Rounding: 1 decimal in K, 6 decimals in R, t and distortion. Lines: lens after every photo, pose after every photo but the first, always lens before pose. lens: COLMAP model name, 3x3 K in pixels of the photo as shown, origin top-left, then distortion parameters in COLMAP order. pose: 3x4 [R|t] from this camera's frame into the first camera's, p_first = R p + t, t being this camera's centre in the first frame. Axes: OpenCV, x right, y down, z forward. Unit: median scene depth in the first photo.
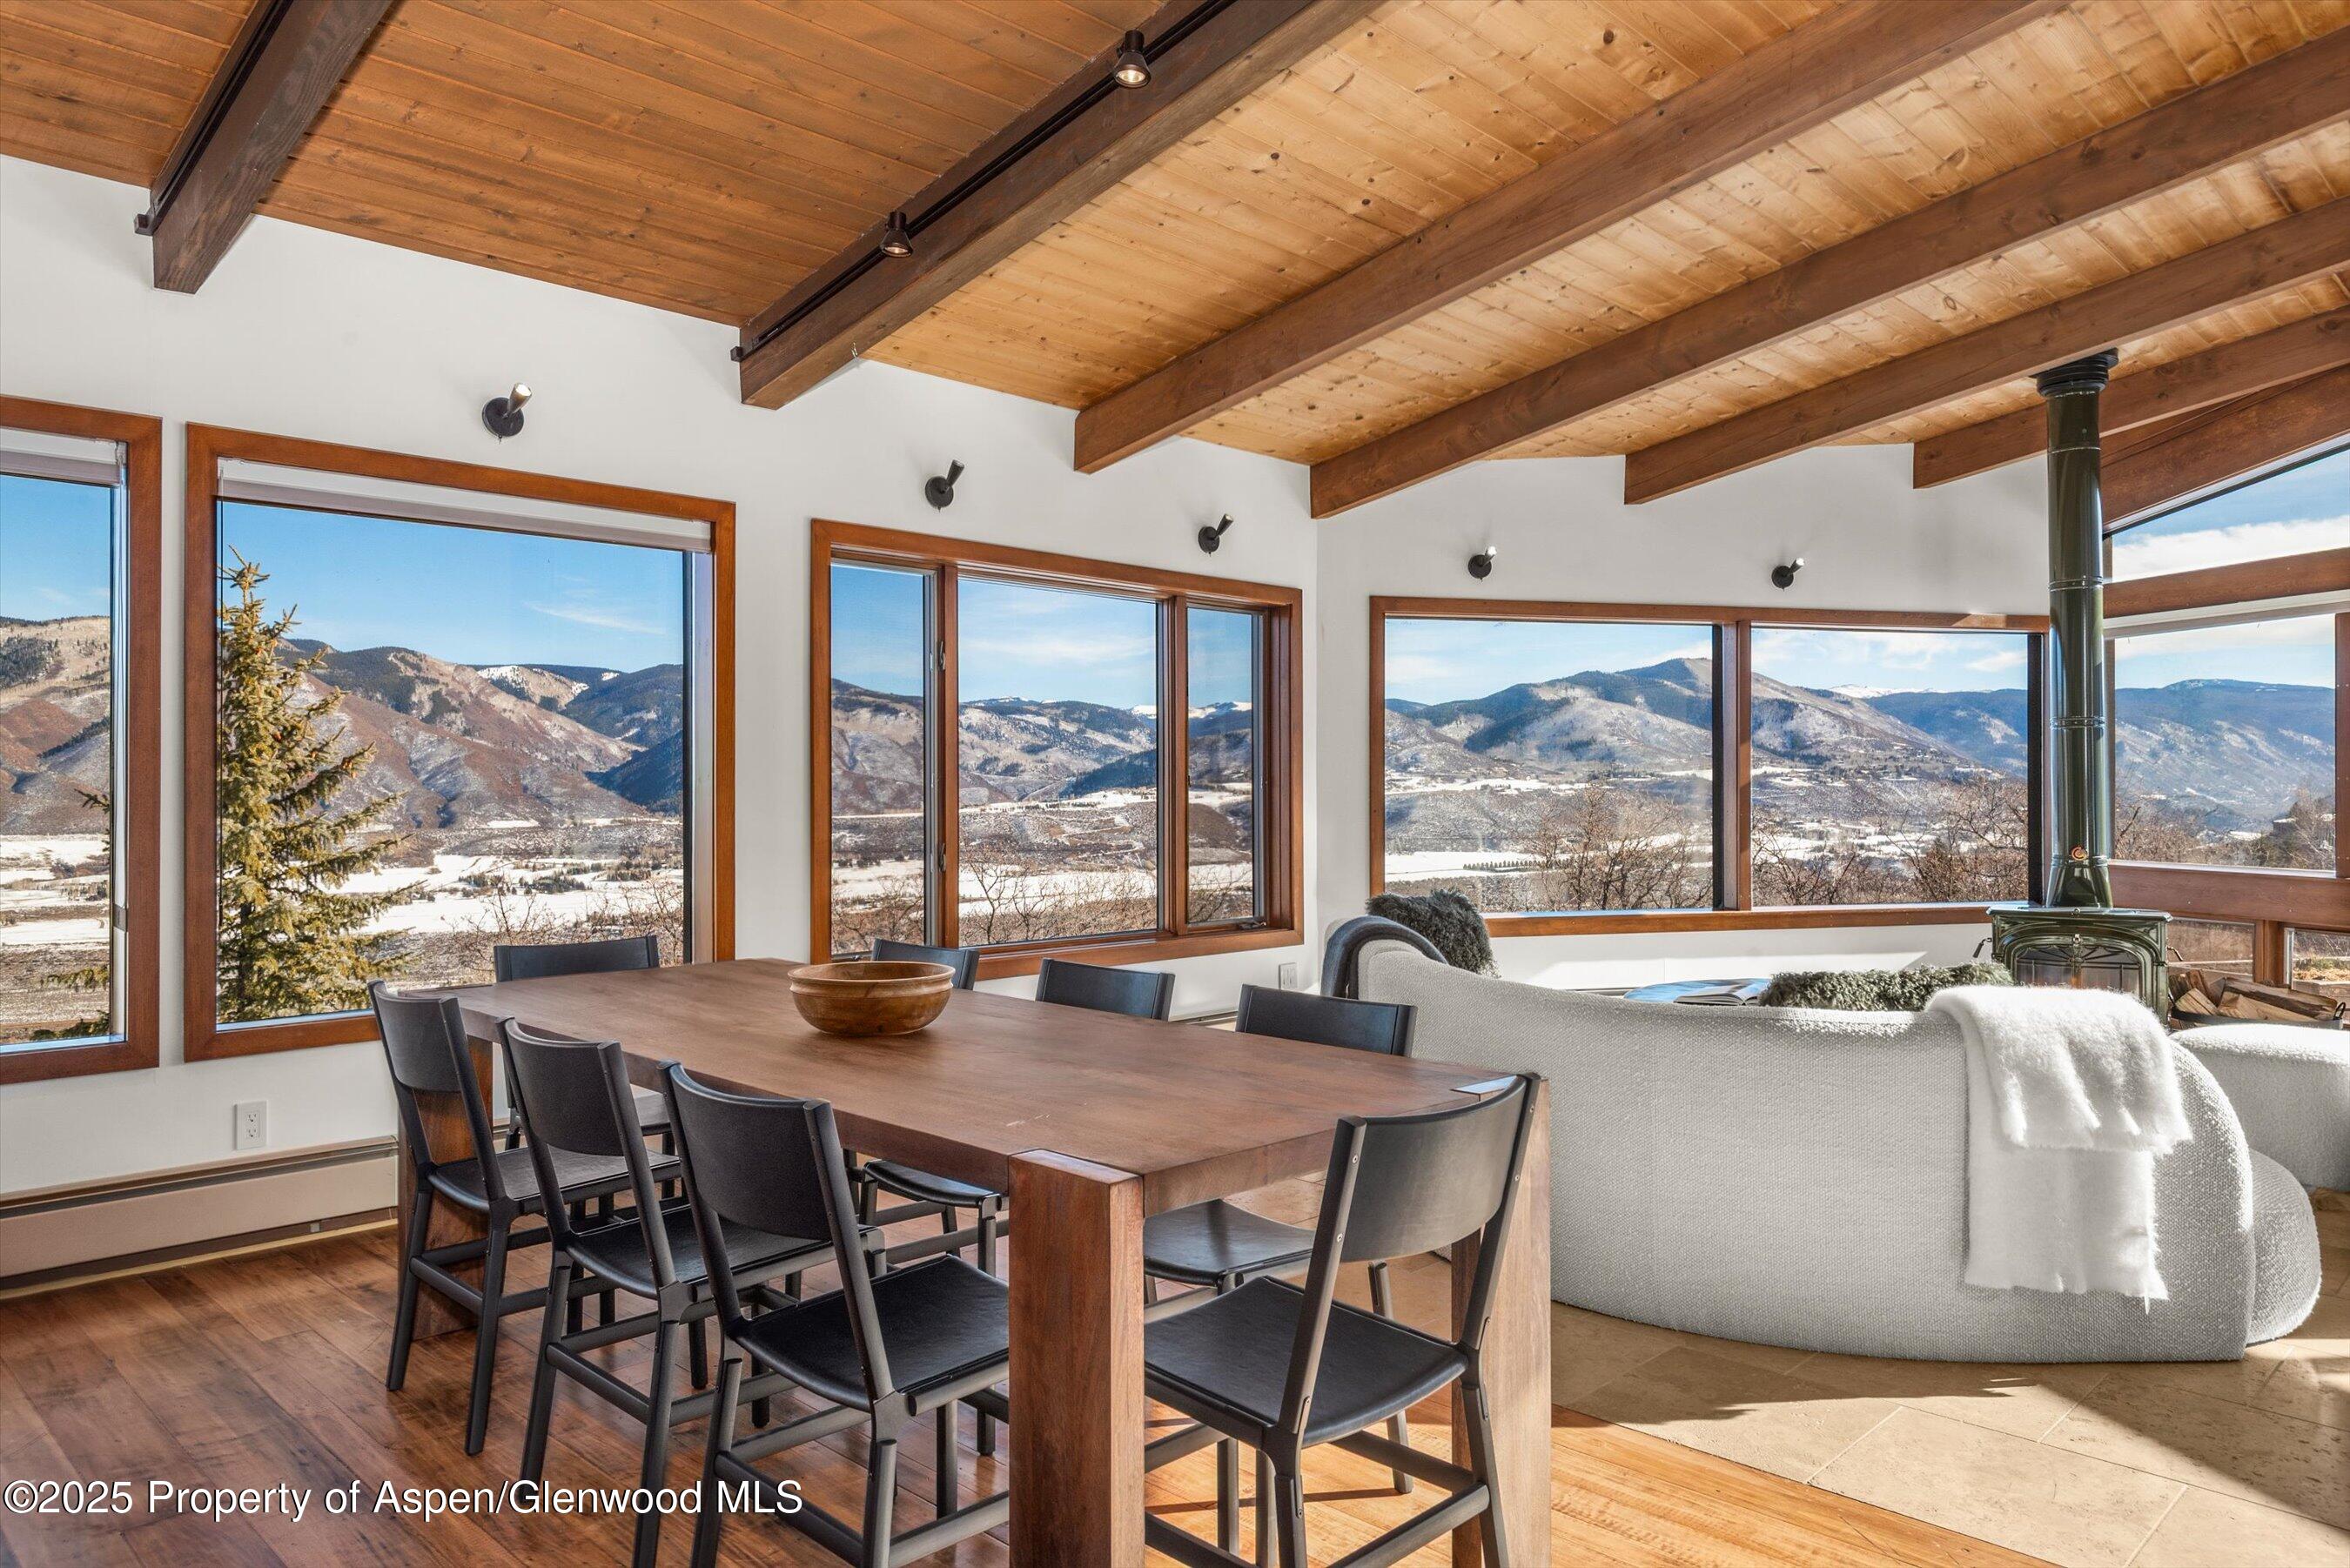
lens RADIAL K [[1507.6, 0, 1175.0], [0, 1507.6, 784.0], [0, 0, 1]] dist [0.004600, -0.002560]
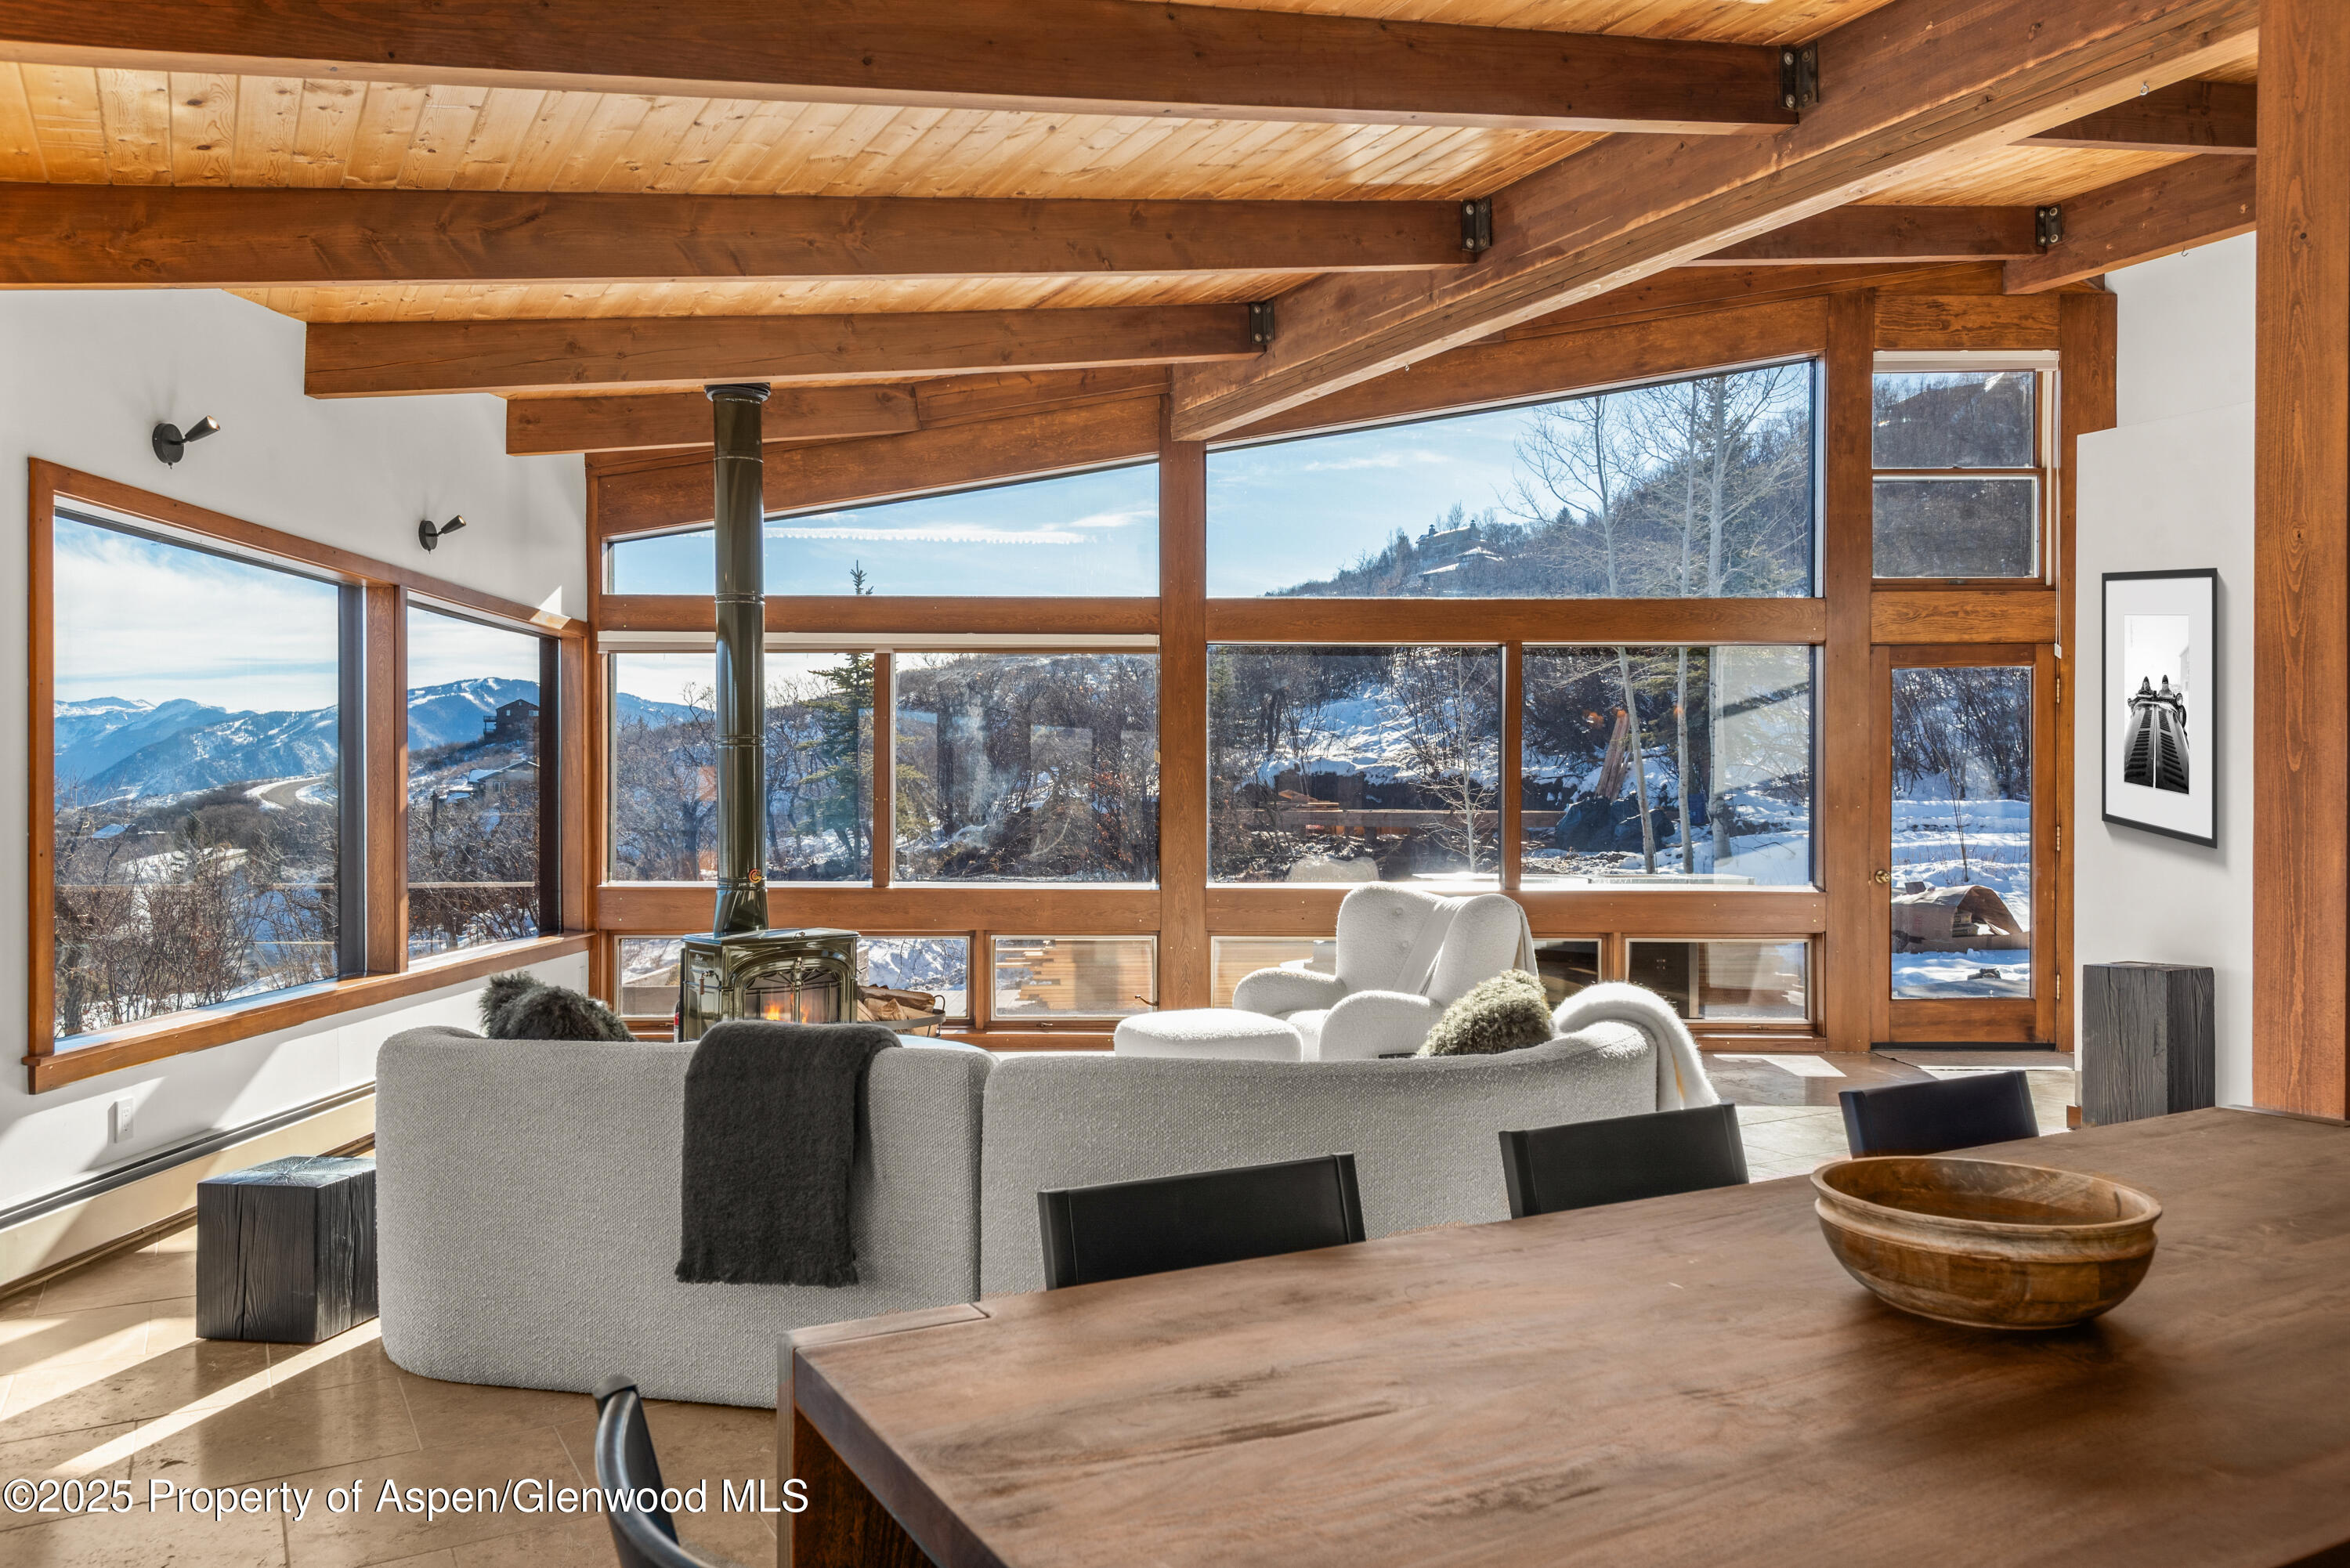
lens RADIAL K [[1619.0, 0, 1179.8], [0, 1619.0, 813.1], [0, 0, 1]] dist [0.002374, -0.002687]
pose [[0.254446, -0.005191, 0.967073, -0.326224], [-0.004727, 0.999967, 0.006611, -0.002552], [-0.967075, -0.006254, 0.254413, 0.447438]]
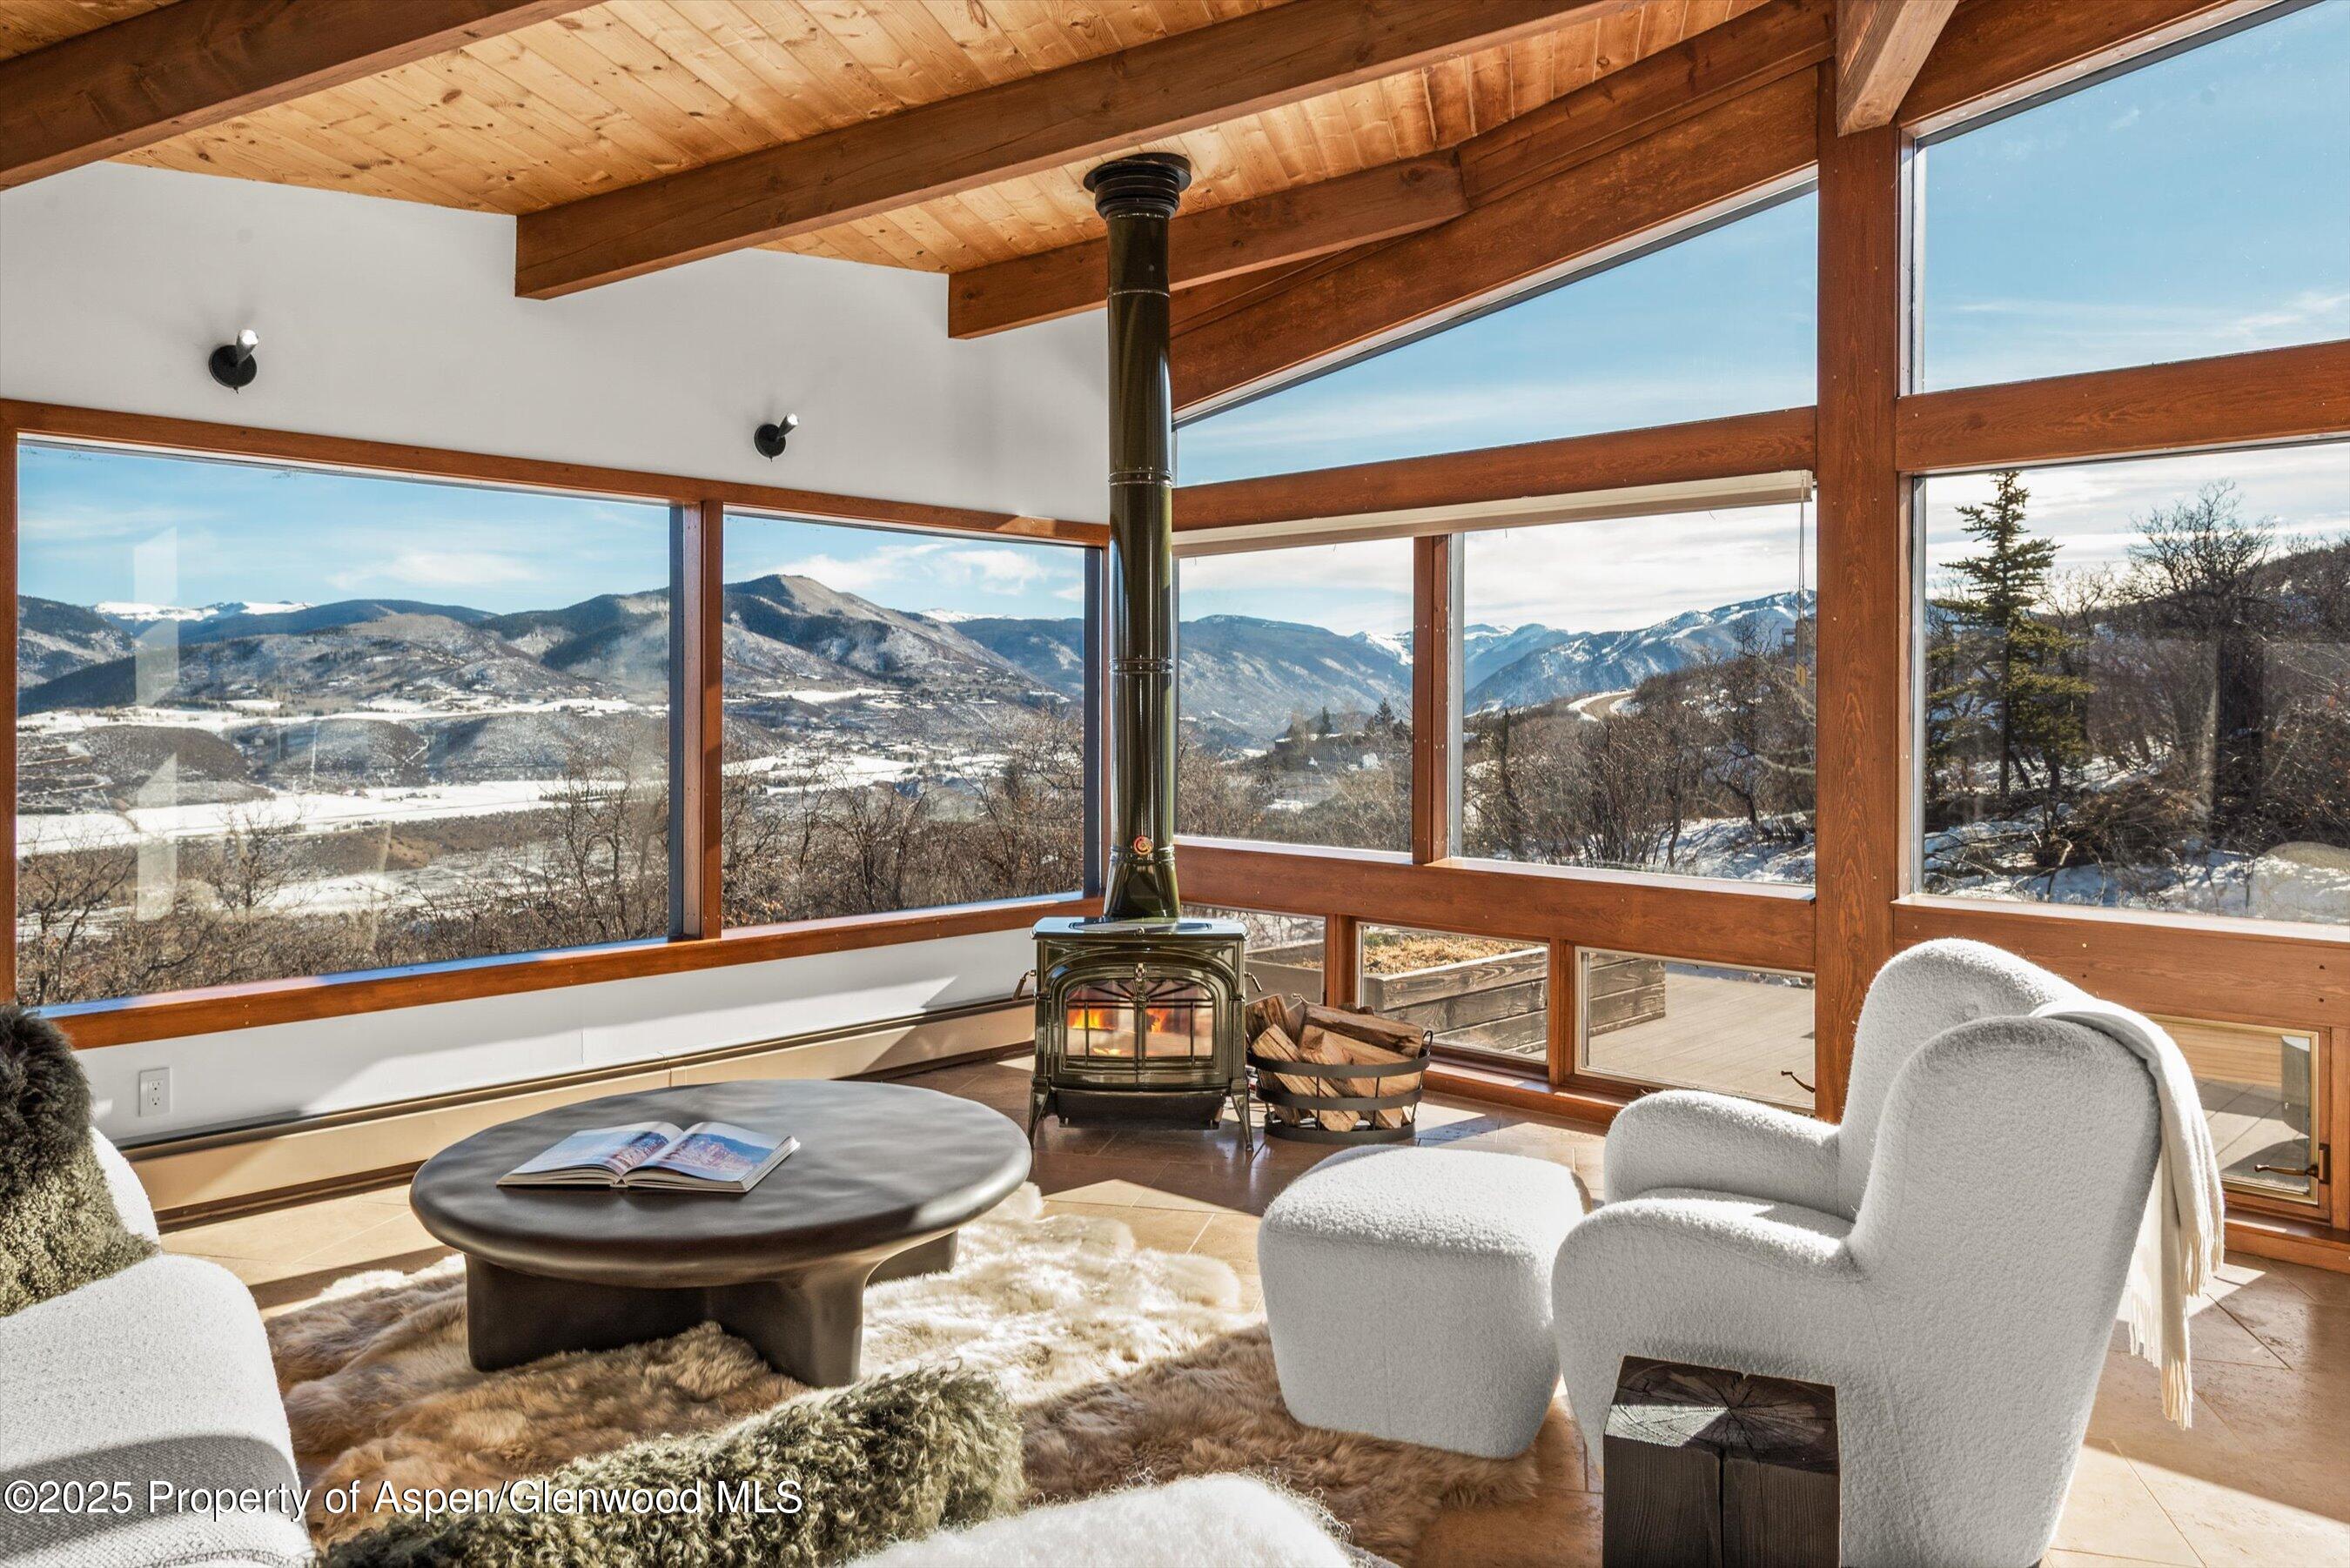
lens RADIAL K [[1640.1, 0, 1125.4], [0, 1640.1, 722.1], [0, 0, 1]] dist [0.015184, -0.003982]
pose [[0.859680, 0.000275, 0.510832, 0.176777], [-0.005207, 0.999953, 0.008225, -0.019293], [-0.510806, -0.009731, 0.859641, 0.306362]]
